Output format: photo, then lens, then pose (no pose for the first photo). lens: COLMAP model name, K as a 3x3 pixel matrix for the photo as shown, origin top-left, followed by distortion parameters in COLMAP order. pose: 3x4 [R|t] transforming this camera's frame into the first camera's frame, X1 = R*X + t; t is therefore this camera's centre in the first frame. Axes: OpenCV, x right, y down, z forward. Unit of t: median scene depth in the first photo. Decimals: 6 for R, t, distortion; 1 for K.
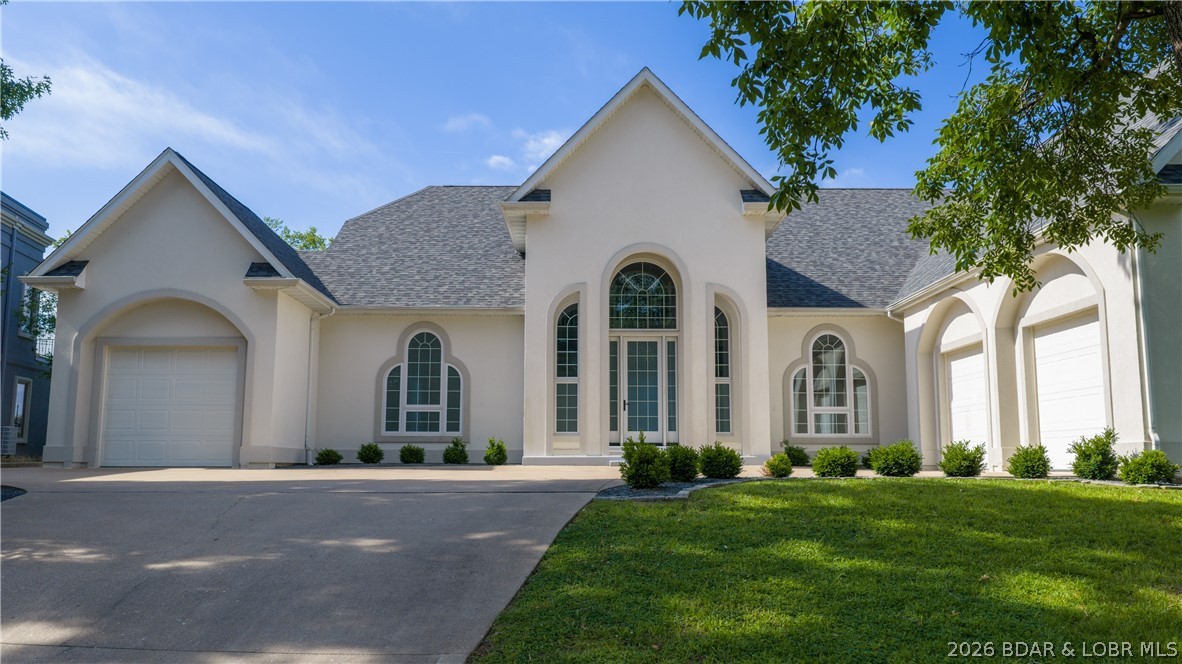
lens RADIAL K [[992.3, 0, 591.0], [0, 992.3, 332.0], [0, 0, 1]] dist [0.005474, -0.005309]
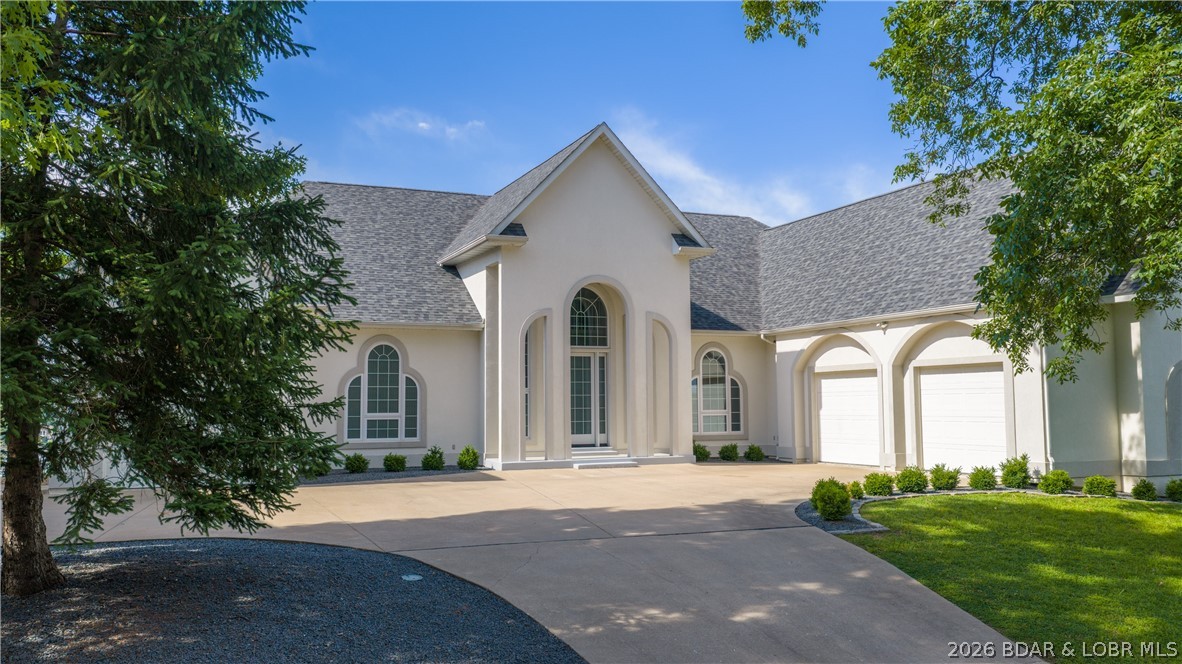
lens RADIAL K [[992.3, 0, 591.0], [0, 992.3, 332.0], [0, 0, 1]] dist [0.005474, -0.005309]
pose [[0.918670, 0.018024, 0.394613, -0.392875], [-0.041852, 0.997777, 0.051859, -0.079663], [-0.392801, -0.064157, 0.917383, -0.063479]]
